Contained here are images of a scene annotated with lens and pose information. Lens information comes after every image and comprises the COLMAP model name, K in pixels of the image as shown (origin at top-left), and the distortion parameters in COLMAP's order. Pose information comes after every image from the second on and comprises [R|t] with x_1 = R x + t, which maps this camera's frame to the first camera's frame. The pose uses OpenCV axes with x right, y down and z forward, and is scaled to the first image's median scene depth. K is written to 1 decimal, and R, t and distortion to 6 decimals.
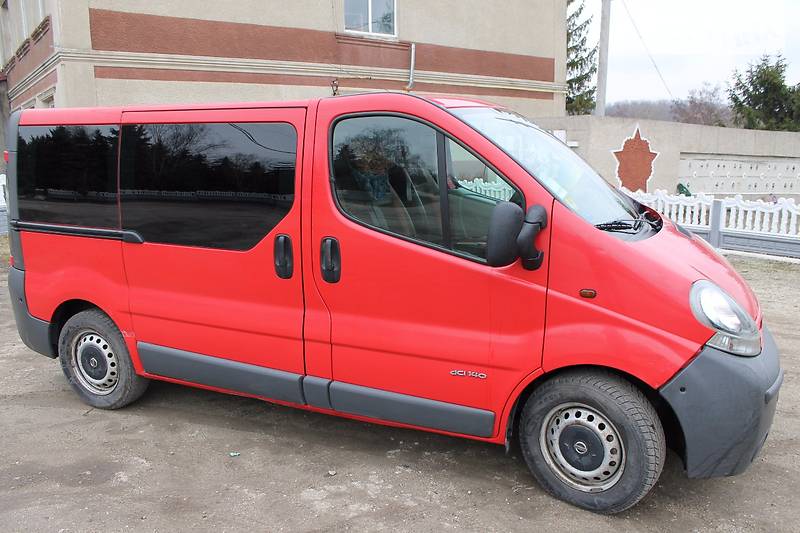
lens RADIAL K [[661.2, 0, 401.3], [0, 661.2, 286.7], [0, 0, 1]] dist [-0.180393, 0.152877]
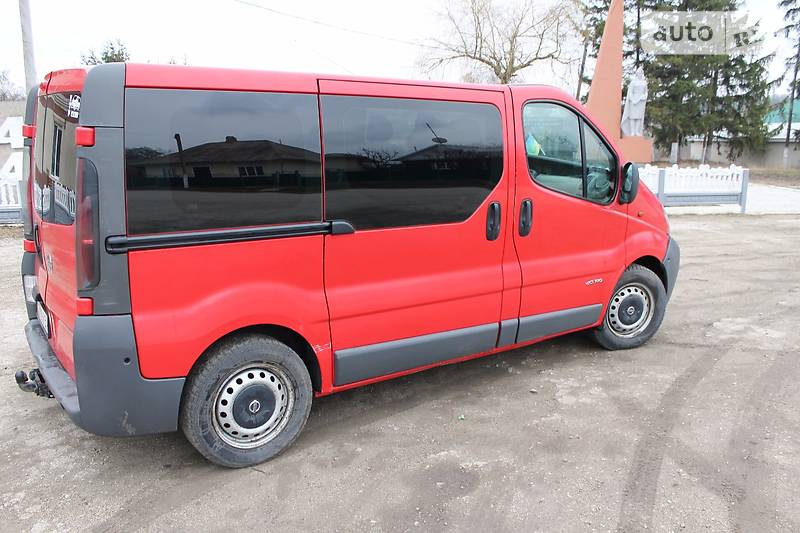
lens RADIAL K [[661.2, 0, 401.3], [0, 661.2, 286.7], [0, 0, 1]] dist [-0.180393, 0.152877]
pose [[0.532840, -0.202905, 0.821530, -1.135565], [0.175588, 0.976209, 0.127223, -0.100206], [-0.827799, 0.076461, 0.555790, 0.470482]]
